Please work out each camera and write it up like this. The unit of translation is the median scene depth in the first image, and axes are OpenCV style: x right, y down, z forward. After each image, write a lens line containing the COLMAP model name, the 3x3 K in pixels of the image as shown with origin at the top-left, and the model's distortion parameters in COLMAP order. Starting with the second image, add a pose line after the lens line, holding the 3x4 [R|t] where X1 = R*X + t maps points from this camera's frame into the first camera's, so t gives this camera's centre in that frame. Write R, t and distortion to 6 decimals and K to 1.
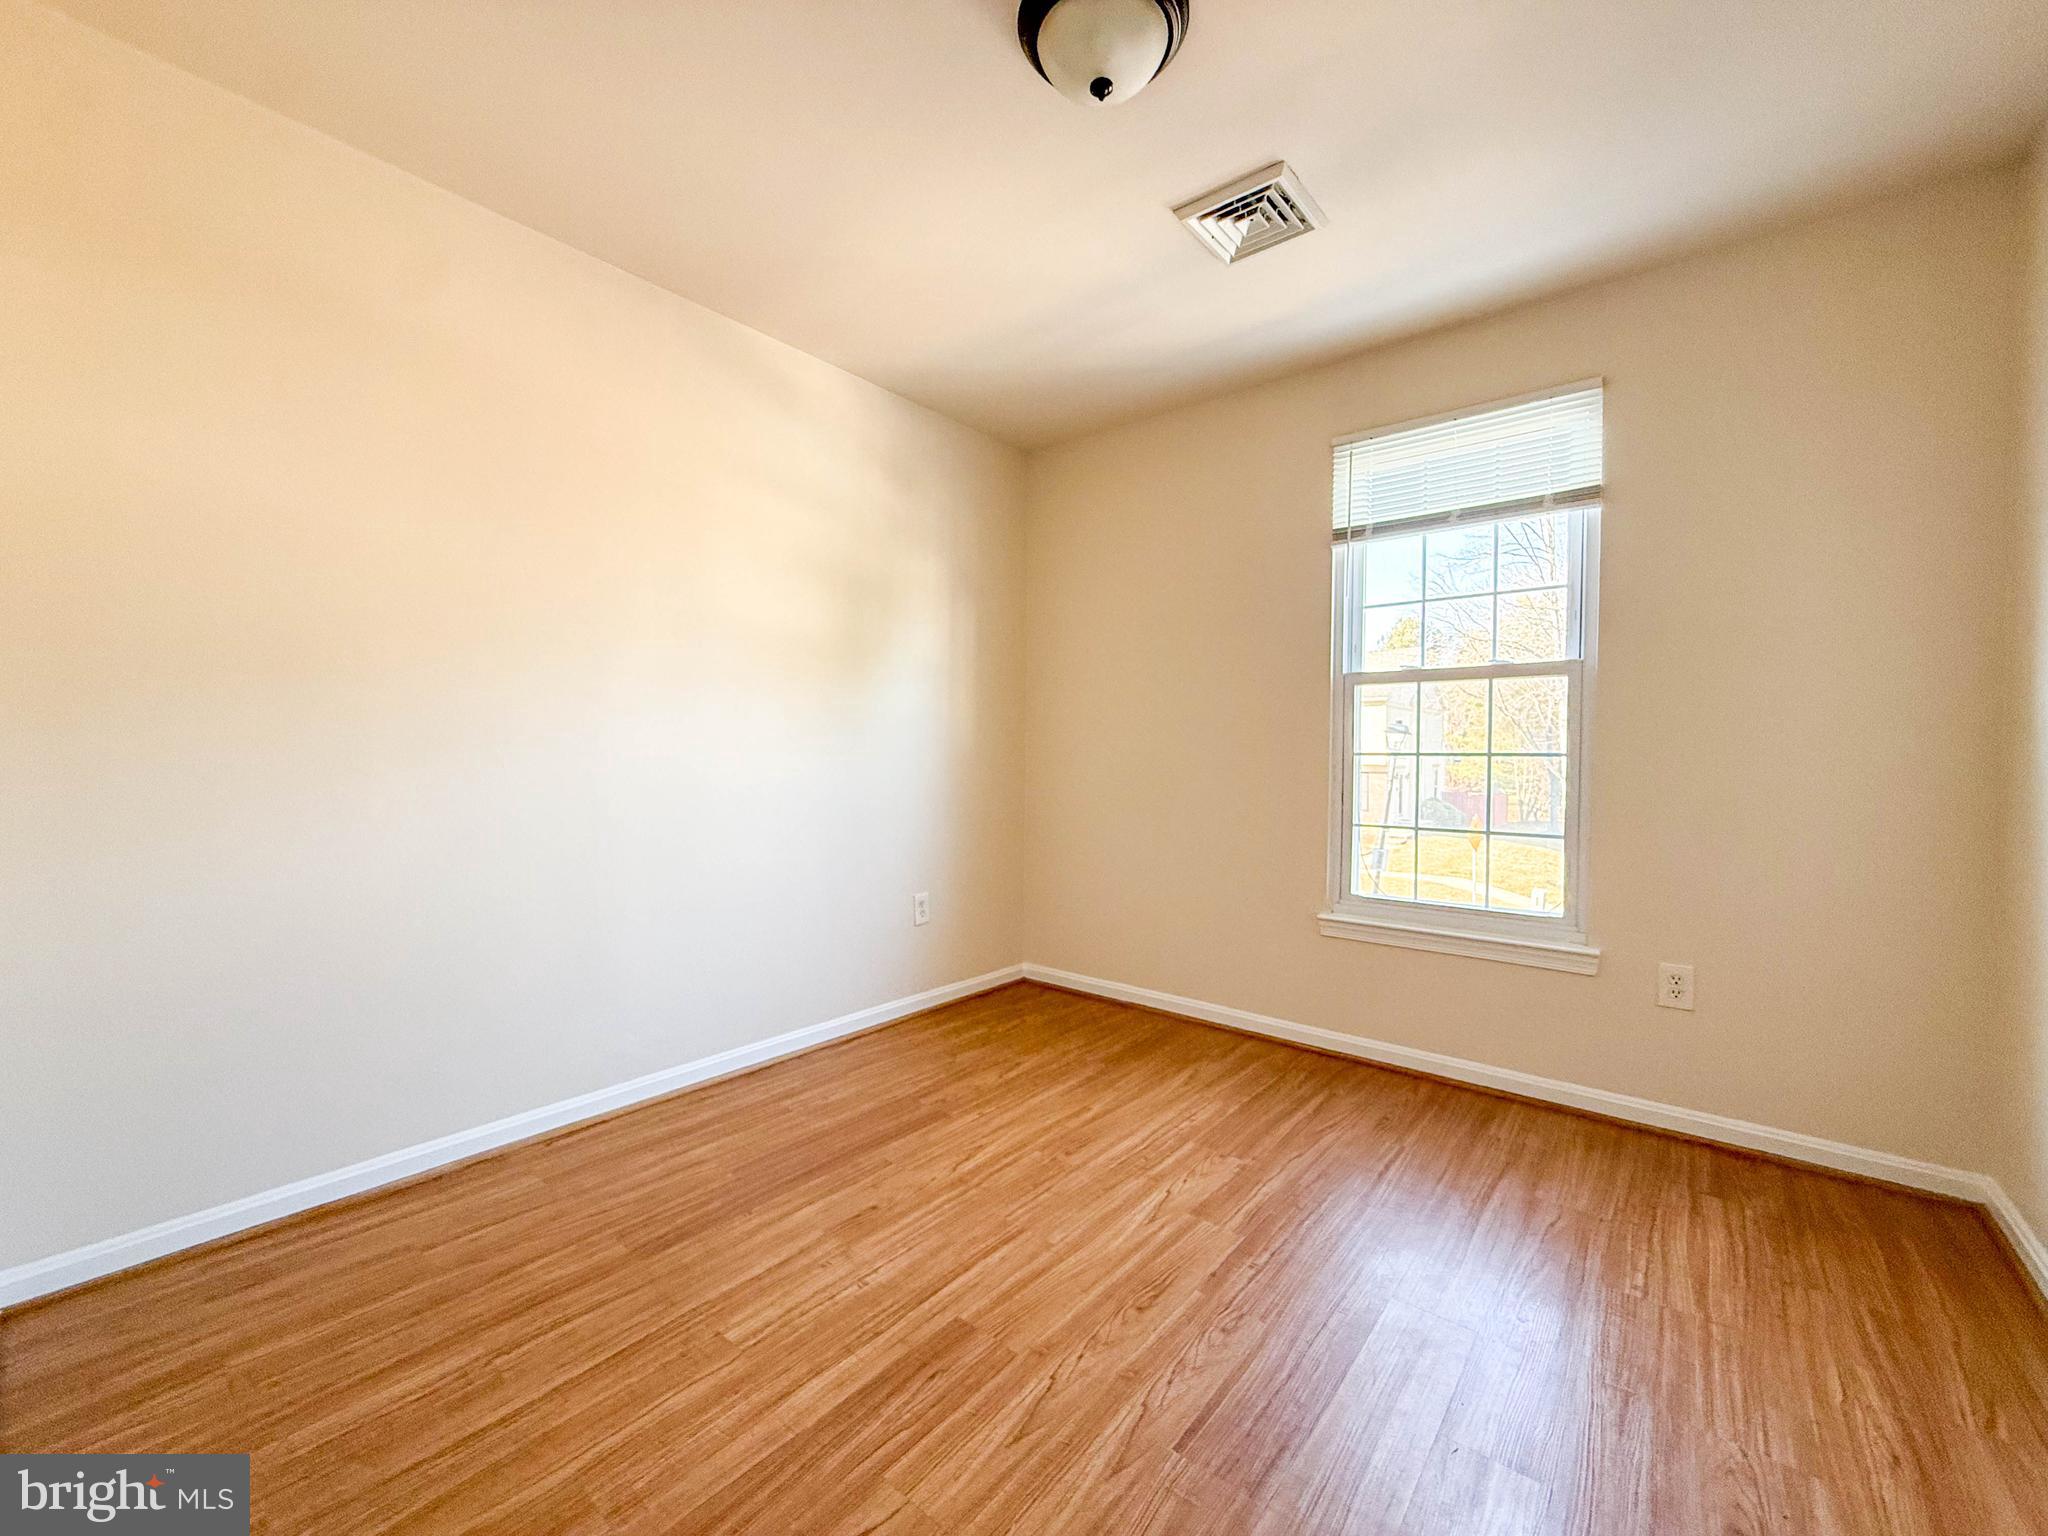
lens RADIAL K [[815.1, 0, 1019.2], [0, 815.1, 766.0], [0, 0, 1]] dist [-0.000566, 0.000700]
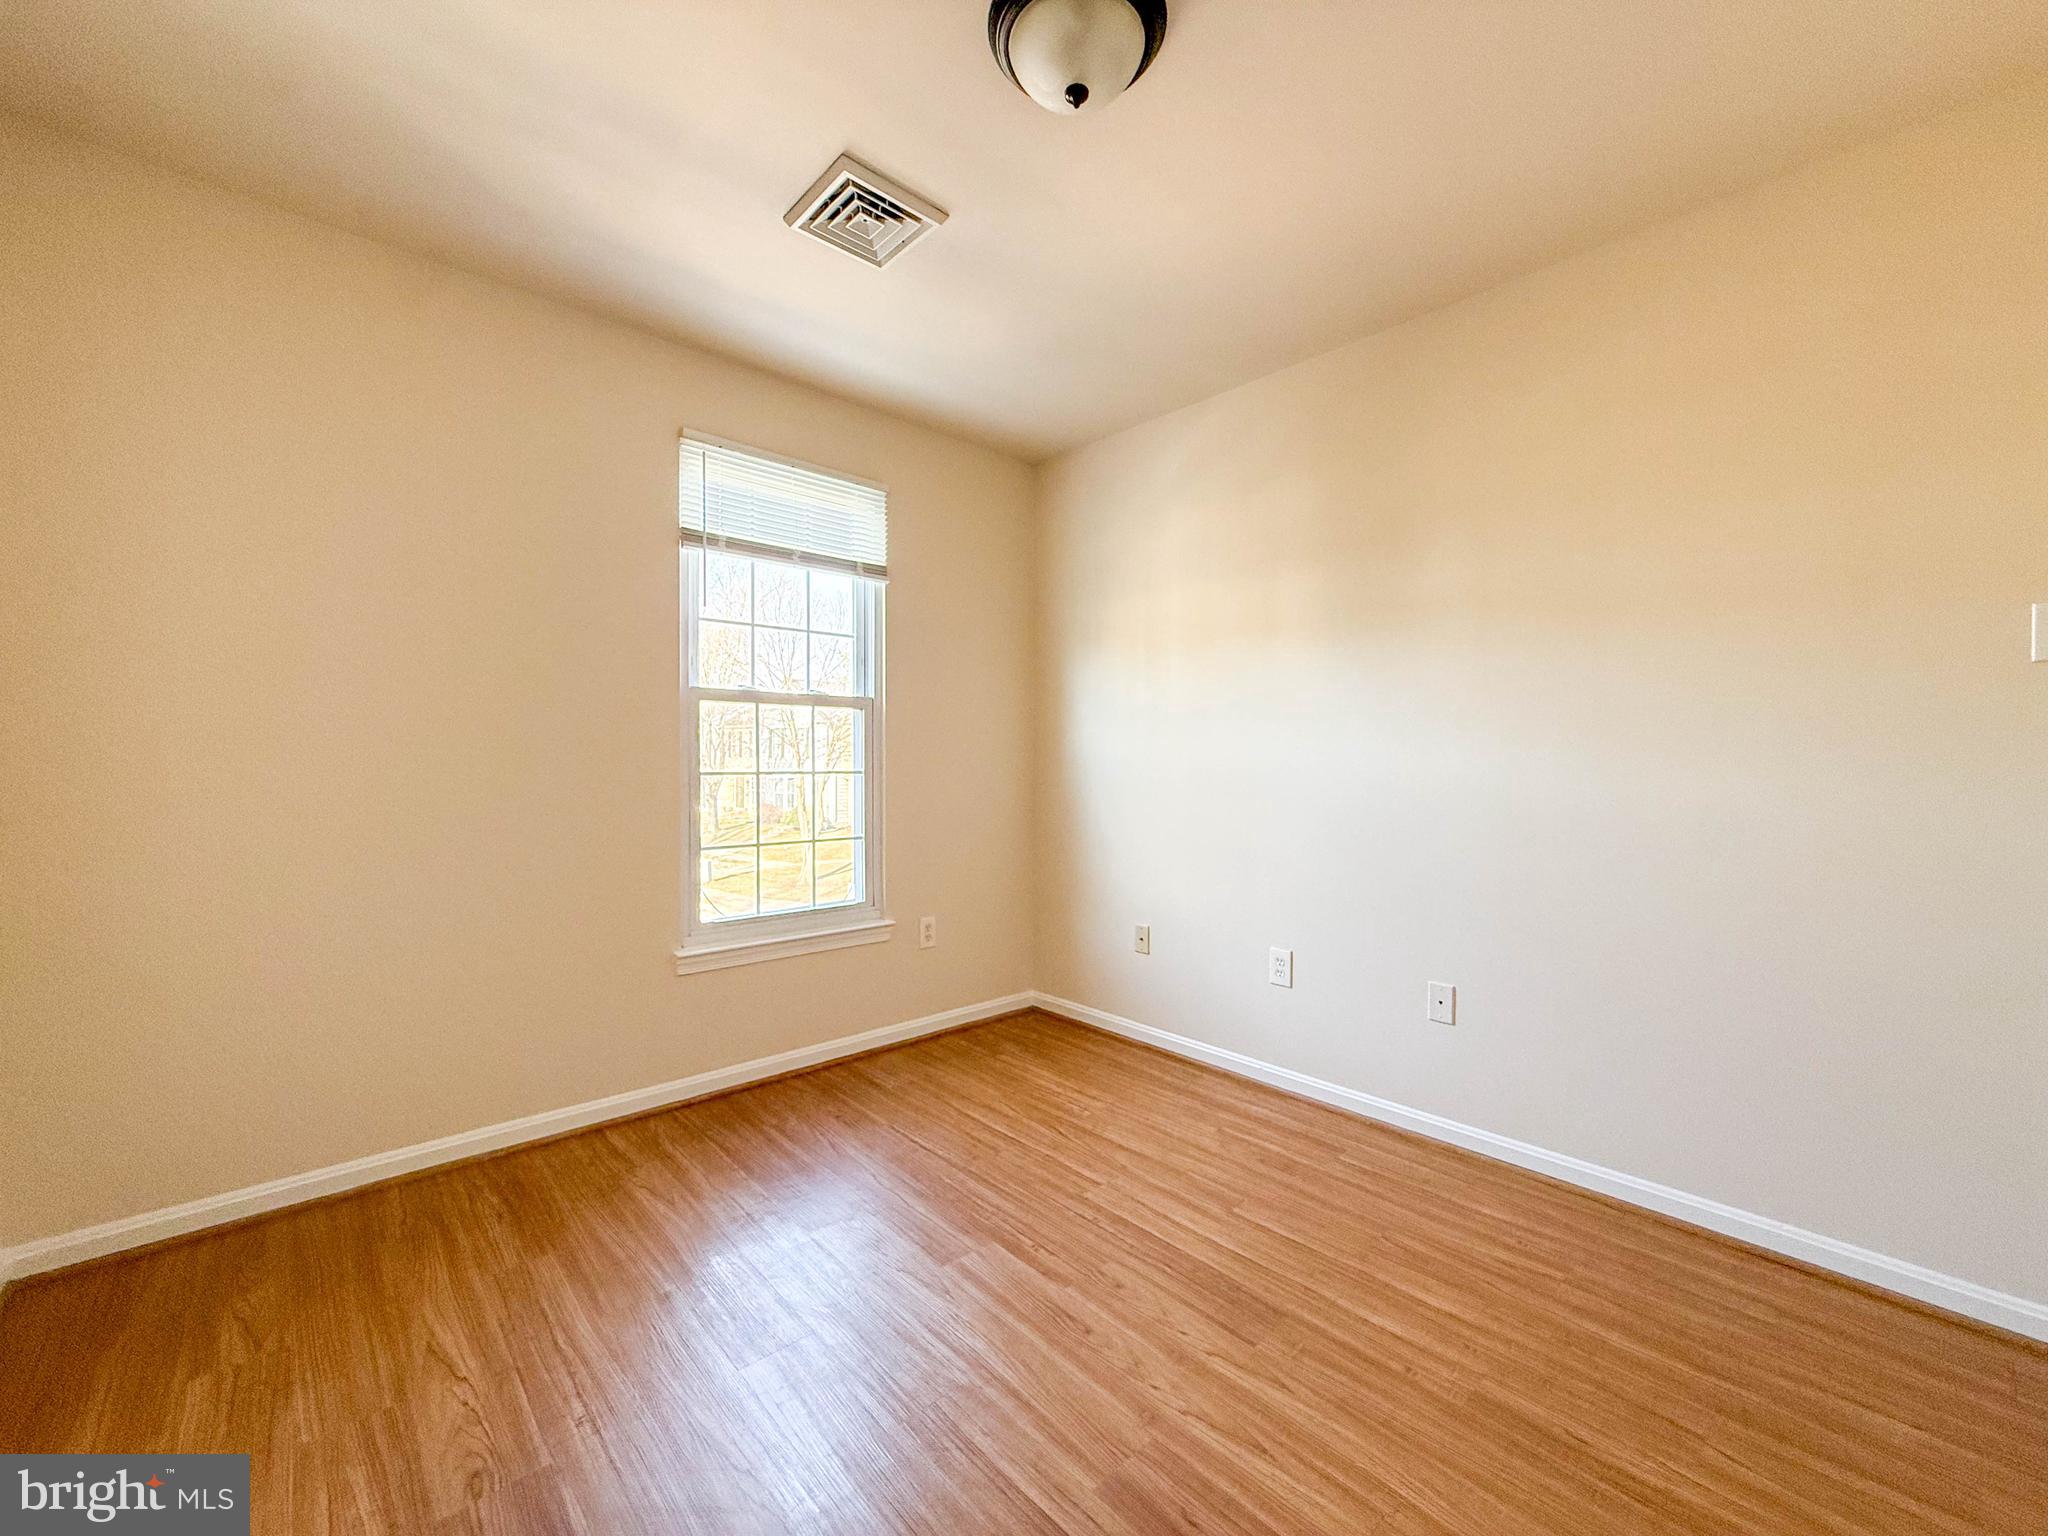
lens RADIAL K [[815.1, 0, 1015.3], [0, 815.1, 768.3], [0, 0, 1]] dist [-0.000566, 0.000700]
pose [[0.140932, -0.015606, 0.989896, -0.533590], [0.011563, 0.999833, 0.014116, -0.034165], [-0.989952, 0.009457, 0.141089, 0.579726]]
